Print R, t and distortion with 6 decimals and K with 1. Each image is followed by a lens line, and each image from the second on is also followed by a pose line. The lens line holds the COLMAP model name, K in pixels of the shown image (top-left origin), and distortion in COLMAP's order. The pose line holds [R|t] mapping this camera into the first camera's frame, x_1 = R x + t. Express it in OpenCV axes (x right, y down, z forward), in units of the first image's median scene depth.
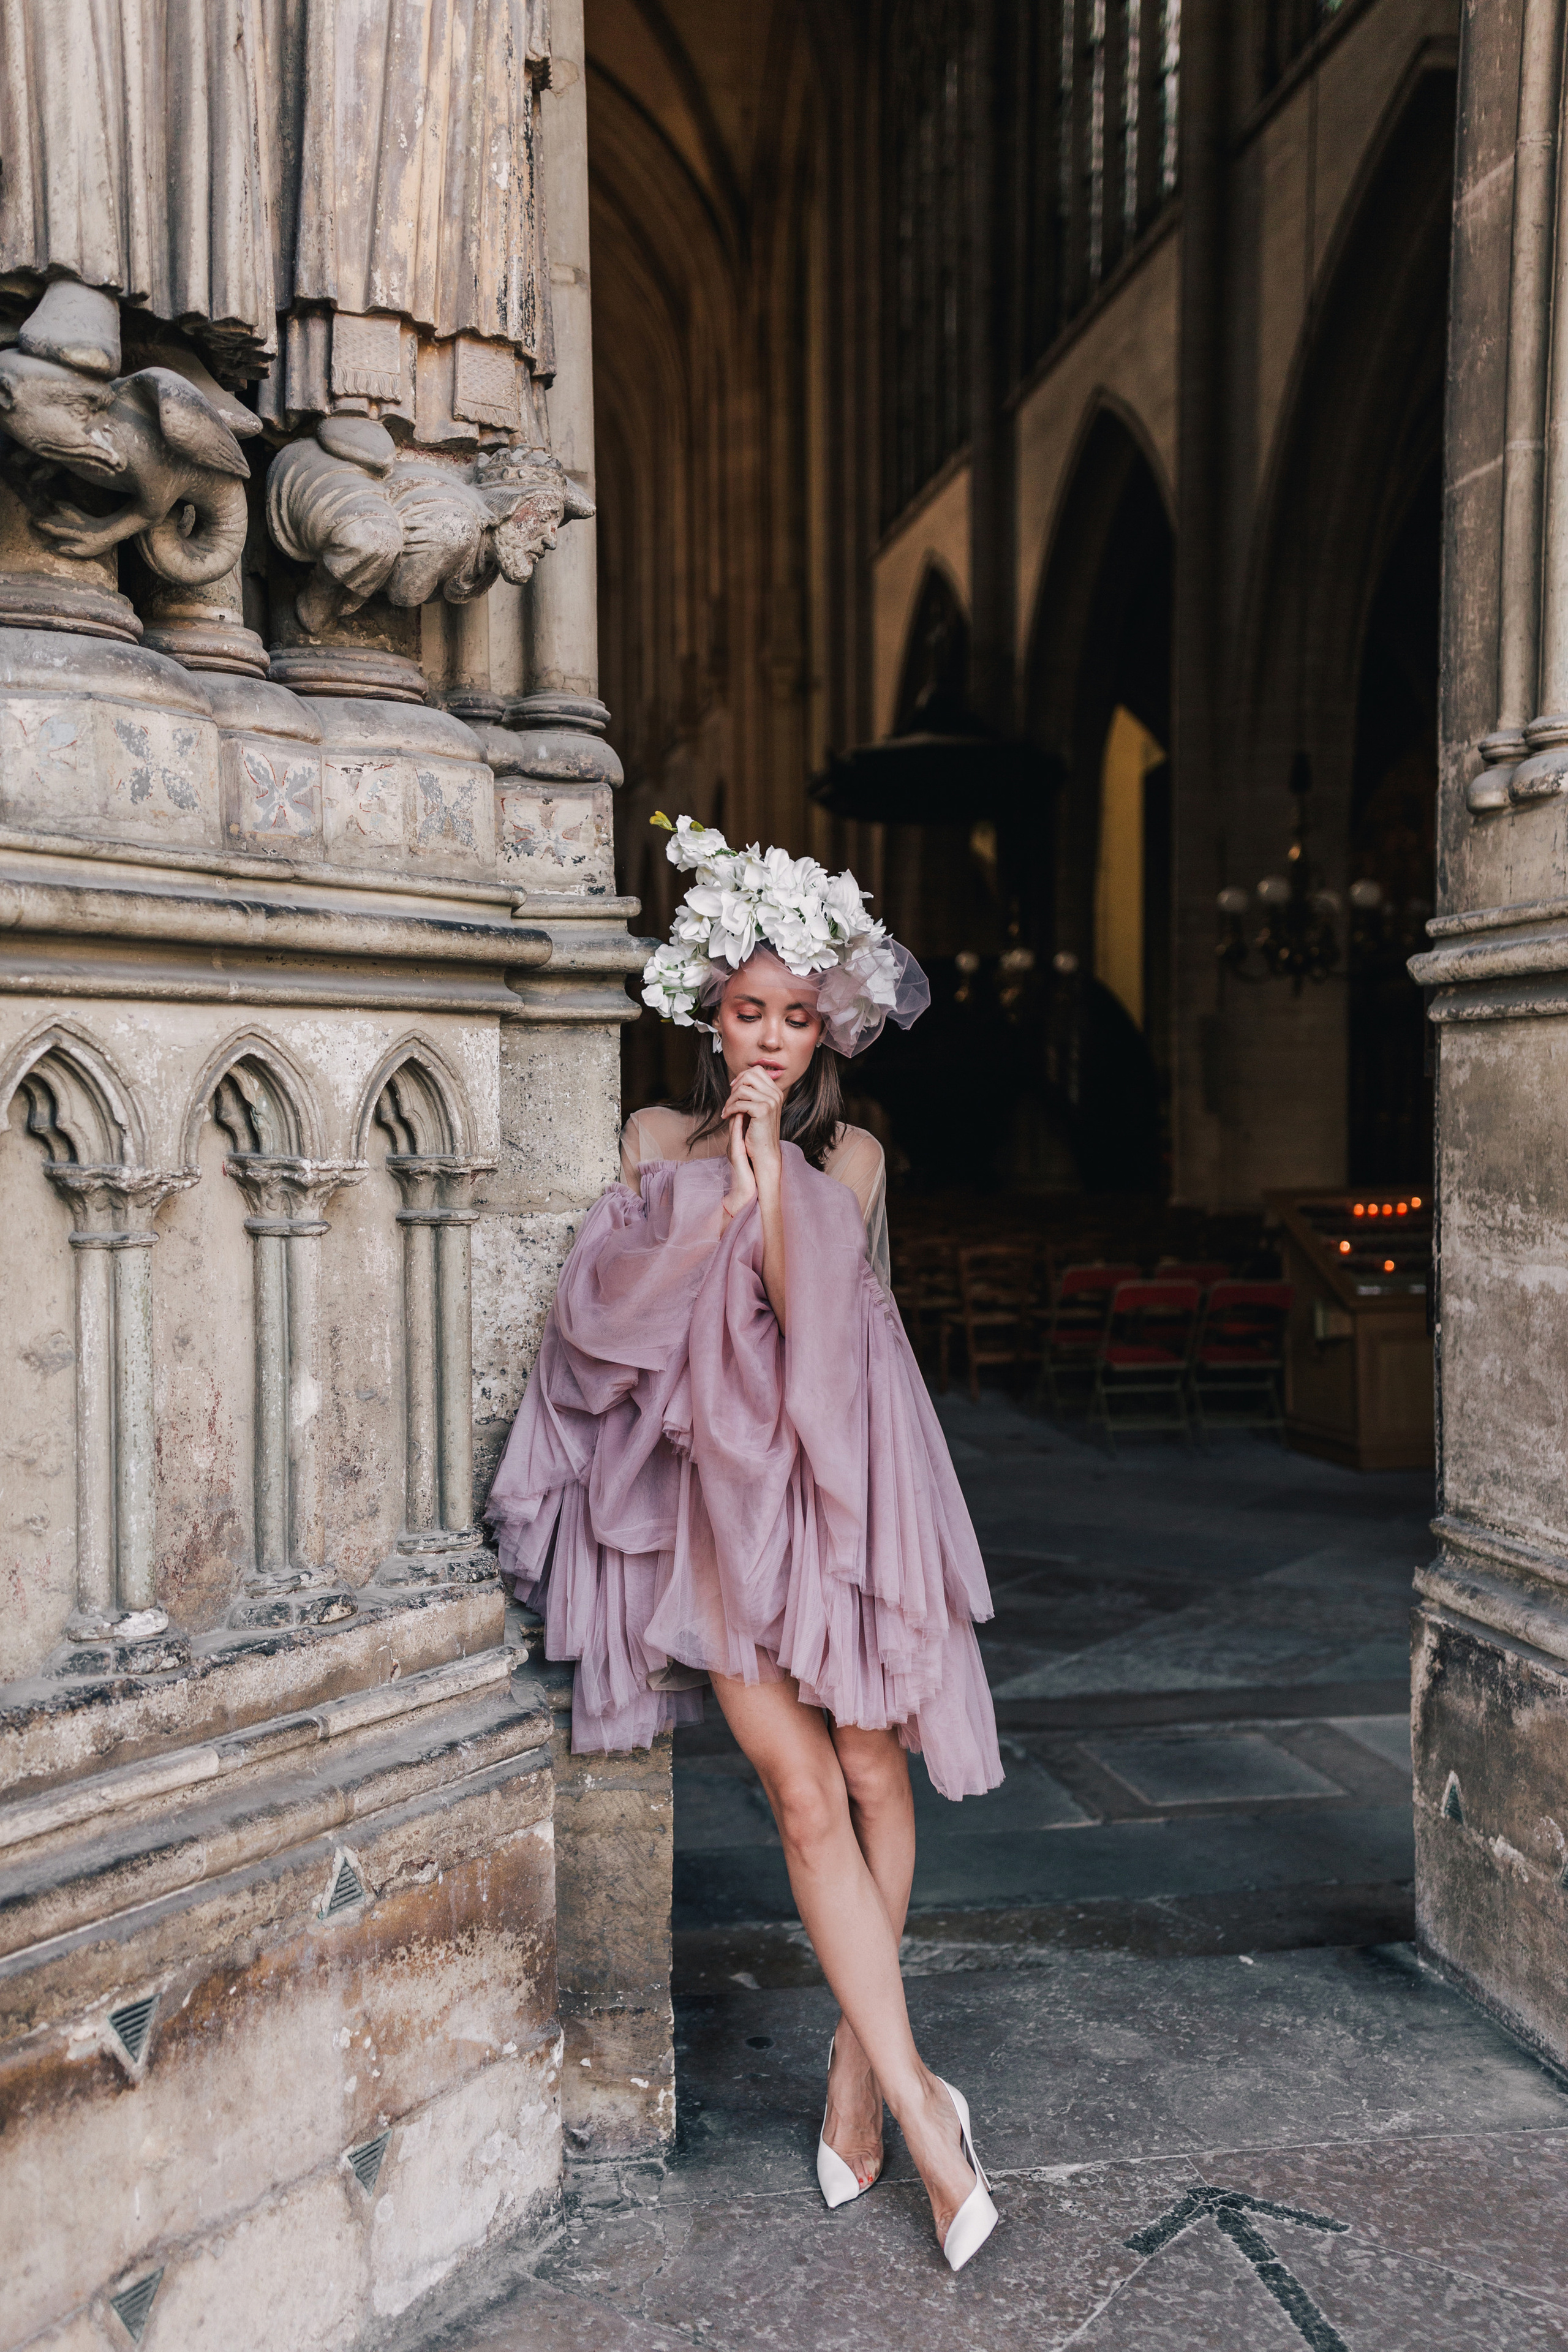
lens RADIAL K [[2232.4, 0, 779.4], [0, 2232.4, 1179.7], [0, 0, 1]] dist [0.163915, 0.016117]
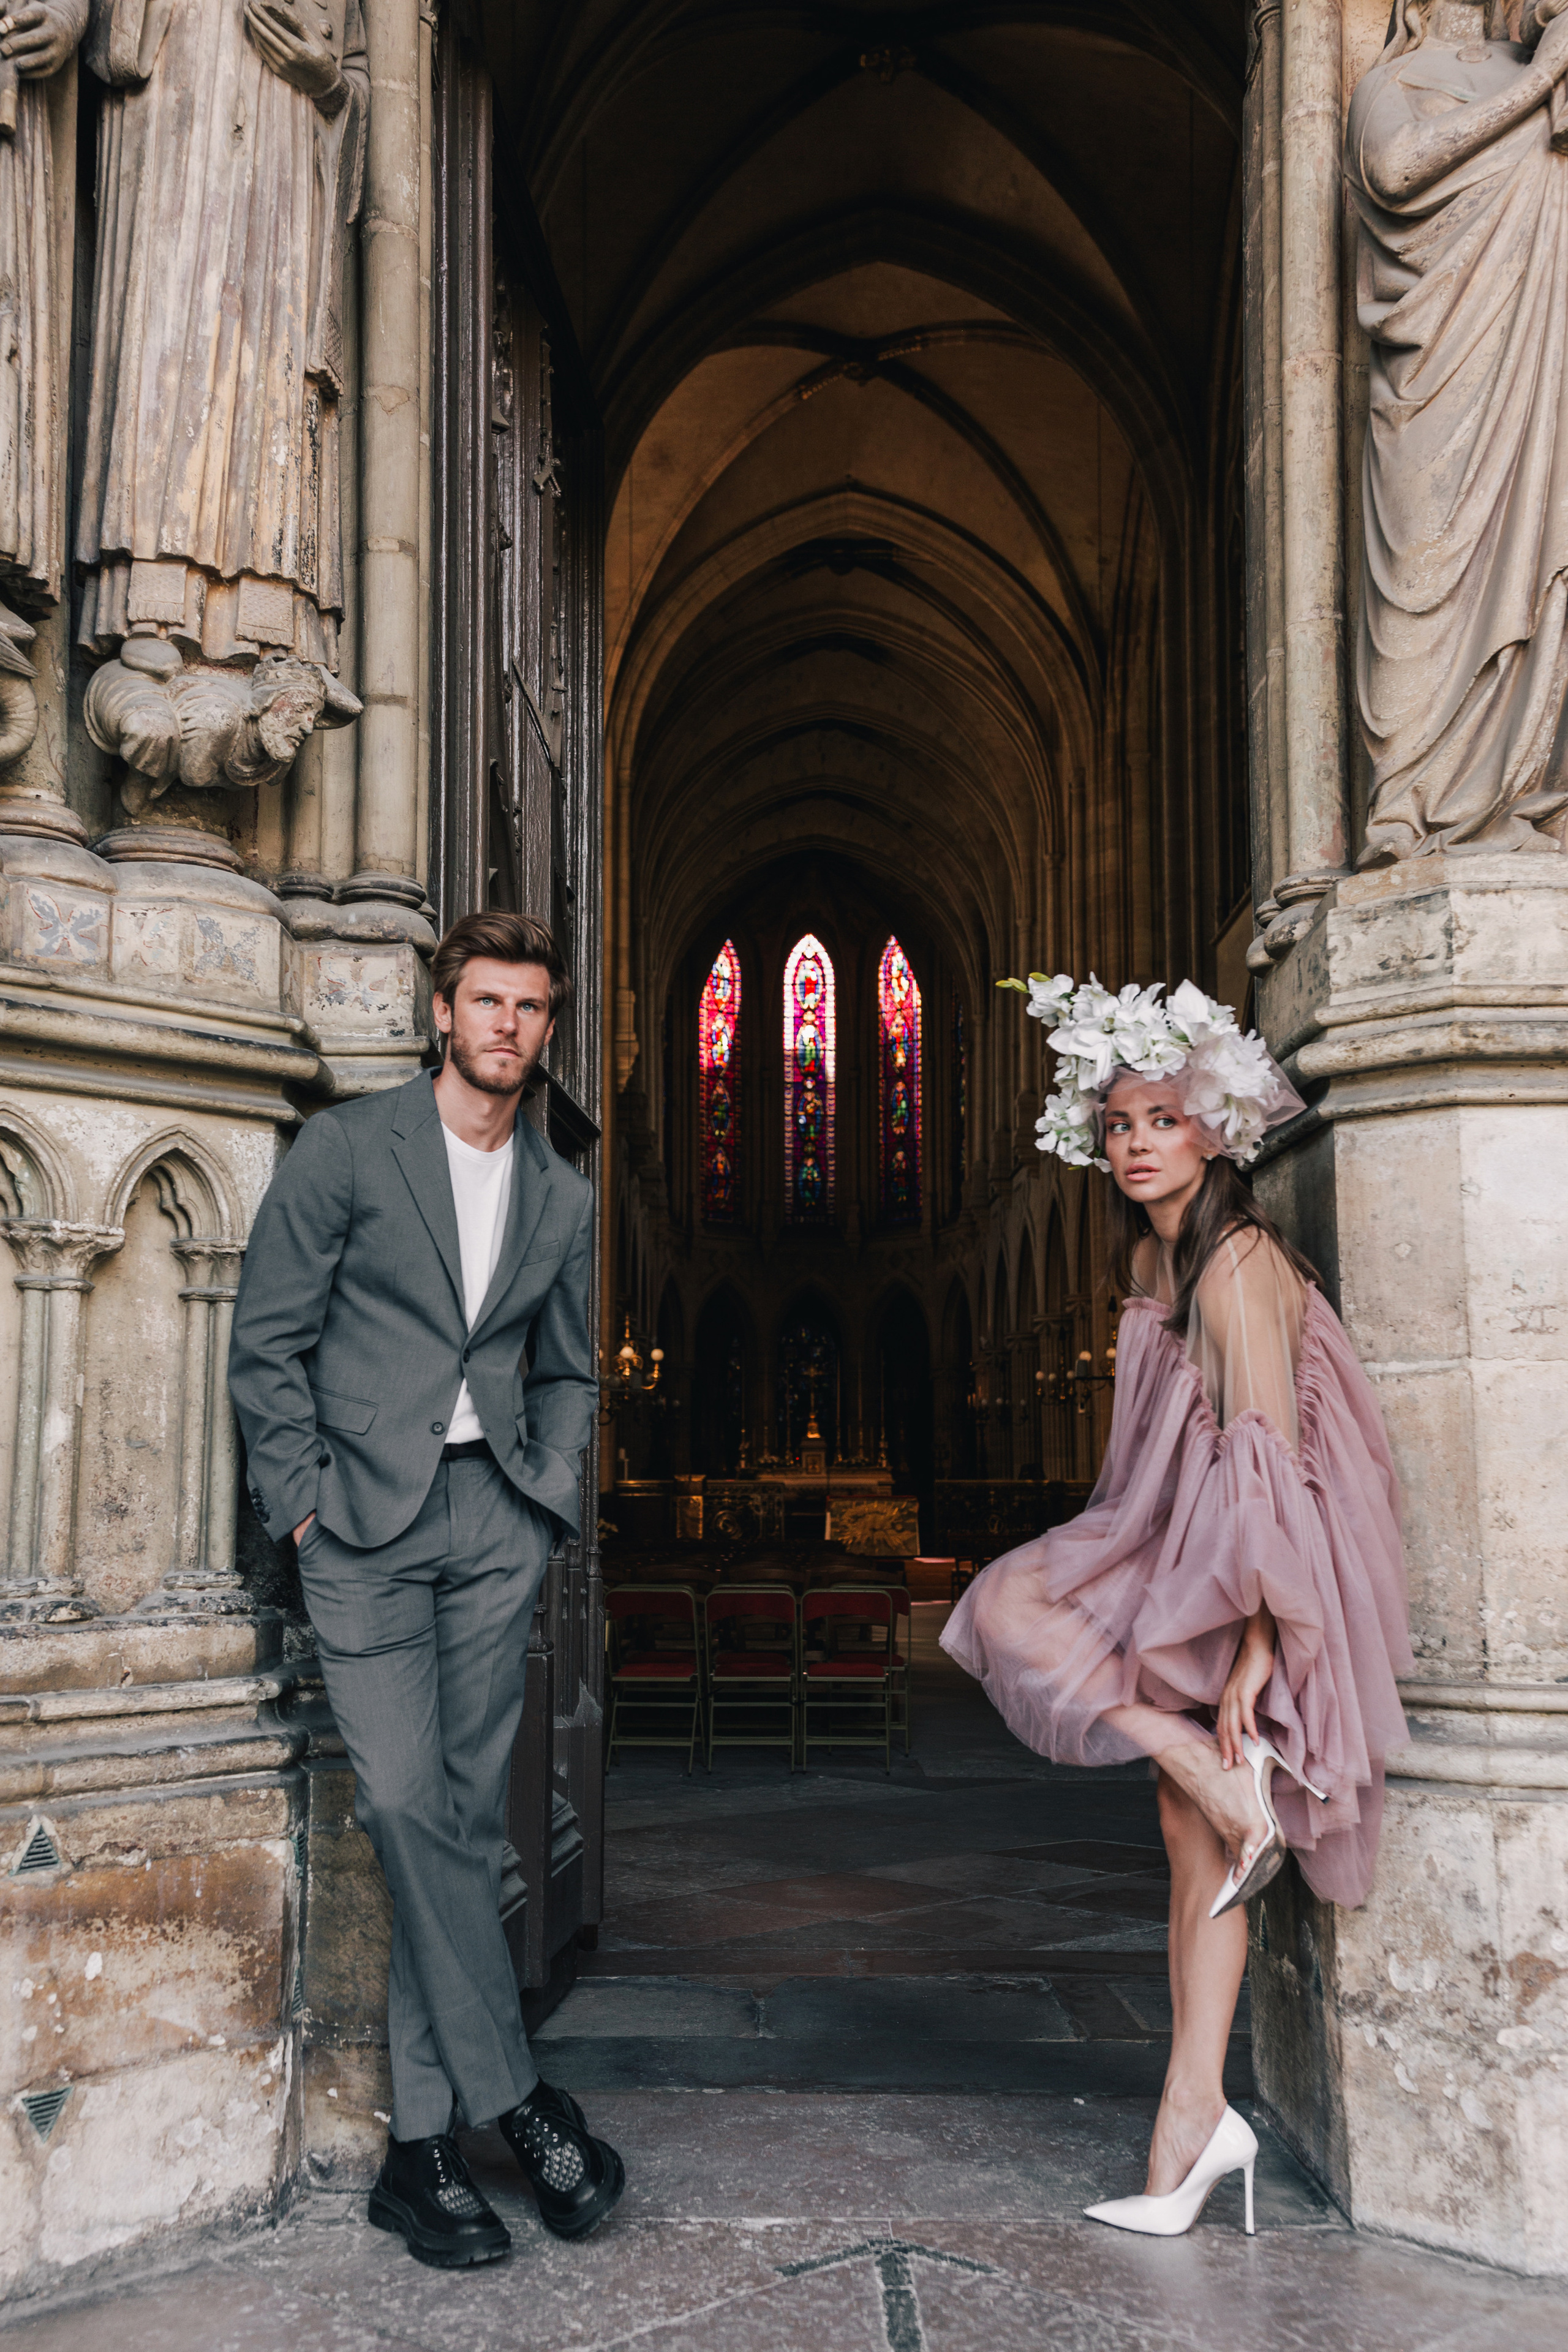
lens RADIAL K [[2235.7, 0, 764.2], [0, 2235.7, 1205.5], [0, 0, 1]] dist [0.154053, 0.045194]
pose [[0.981234, -0.018483, -0.191932, 0.369352], [-0.013758, 0.986148, -0.165298, 0.168624], [0.192329, 0.164837, 0.967387, -0.085222]]
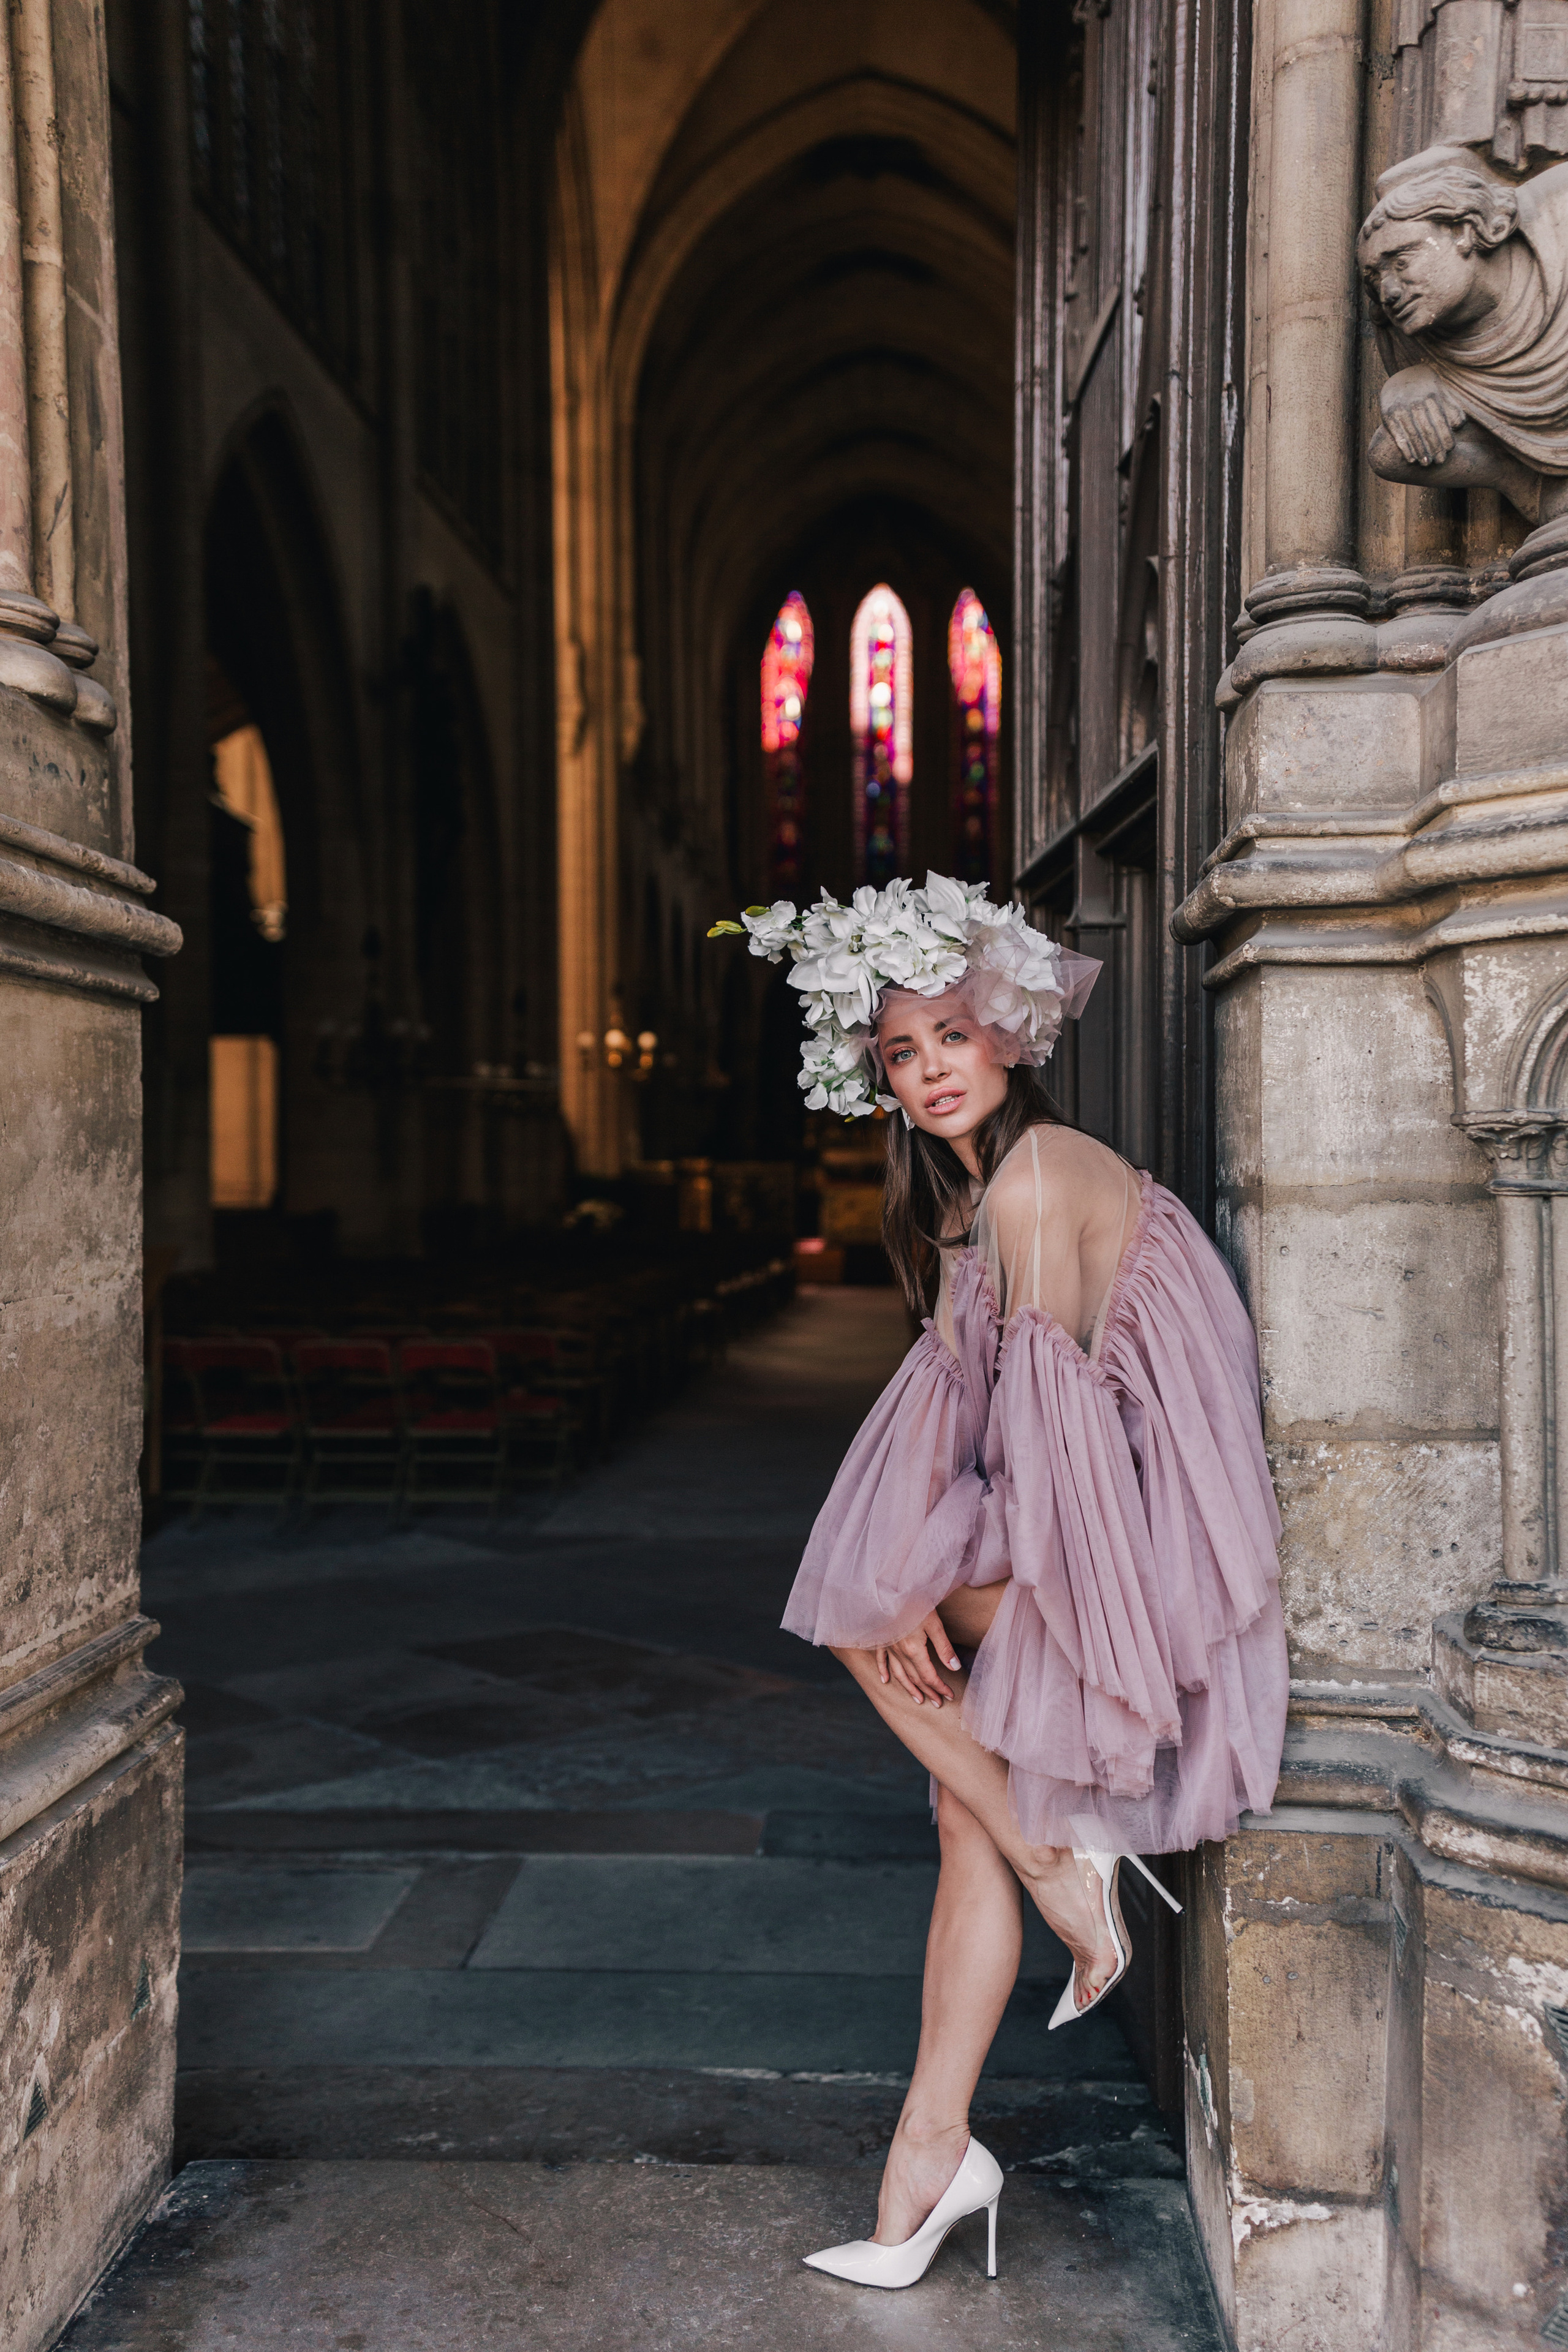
lens RADIAL K [[2220.9, 0, 775.9], [0, 2220.9, 1180.5], [0, 0, 1]] dist [0.145743, 0.059850]
pose [[0.967209, 0.007894, -0.253861, 1.147318], [-0.015149, 0.999530, -0.026639, 0.015611], [0.253531, 0.029611, 0.966874, 0.433073]]
